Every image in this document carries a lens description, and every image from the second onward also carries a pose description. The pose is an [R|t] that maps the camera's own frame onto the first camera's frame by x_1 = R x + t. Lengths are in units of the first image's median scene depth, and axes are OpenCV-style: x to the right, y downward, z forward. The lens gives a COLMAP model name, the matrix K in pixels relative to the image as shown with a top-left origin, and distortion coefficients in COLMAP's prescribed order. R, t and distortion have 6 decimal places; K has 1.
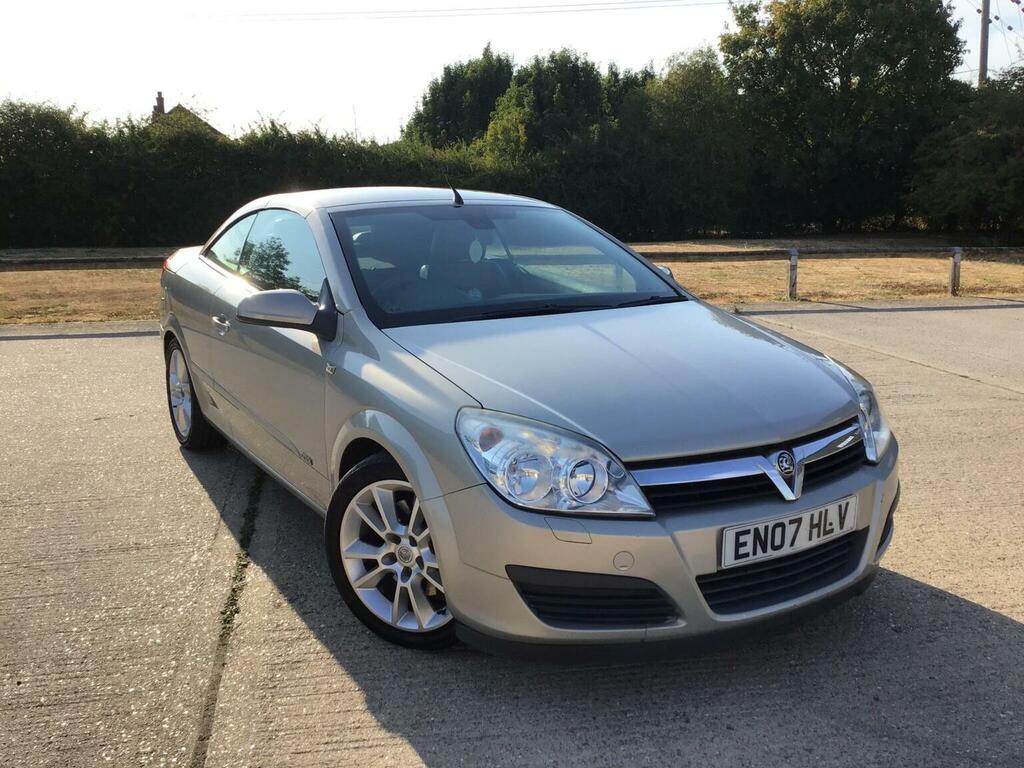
lens RADIAL K [[825.0, 0, 512.0], [0, 825.0, 384.0], [0, 0, 1]] dist [0.063350, -0.065862]
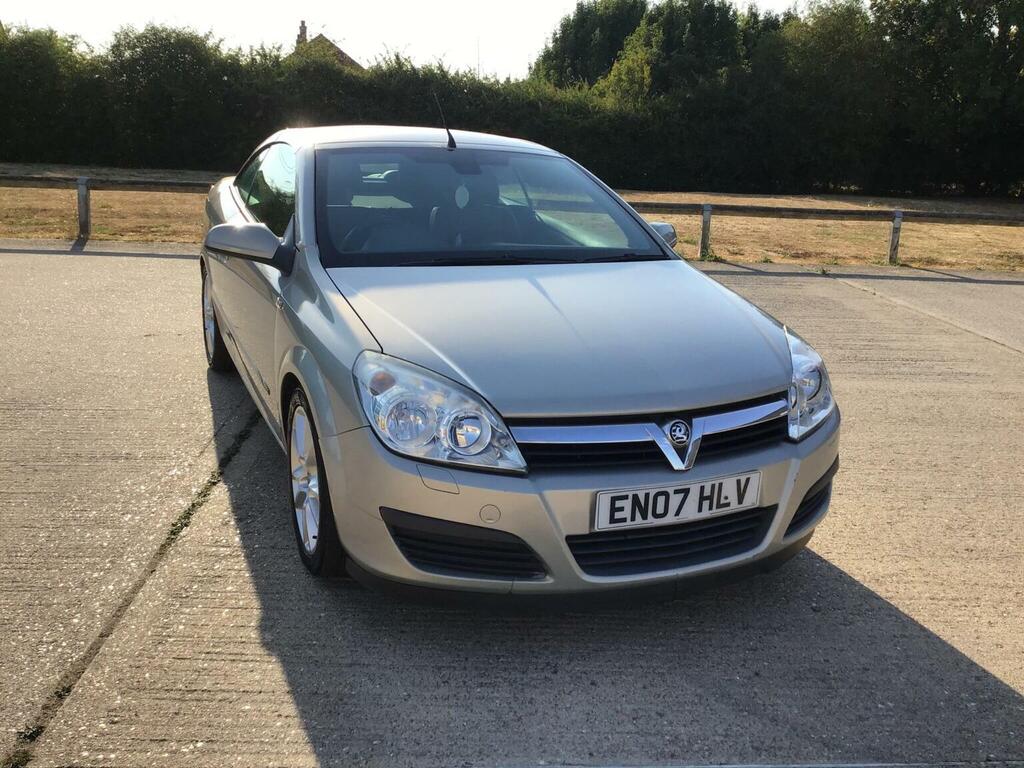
lens RADIAL K [[810.1, 0, 514.0], [0, 810.1, 392.1], [0, 0, 1]] dist [0.064376, -0.065179]
pose [[0.990359, 0.082089, -0.111580, 0.233886], [-0.072998, 0.993850, 0.083264, -0.018684], [0.117729, -0.074317, 0.990261, 0.022518]]
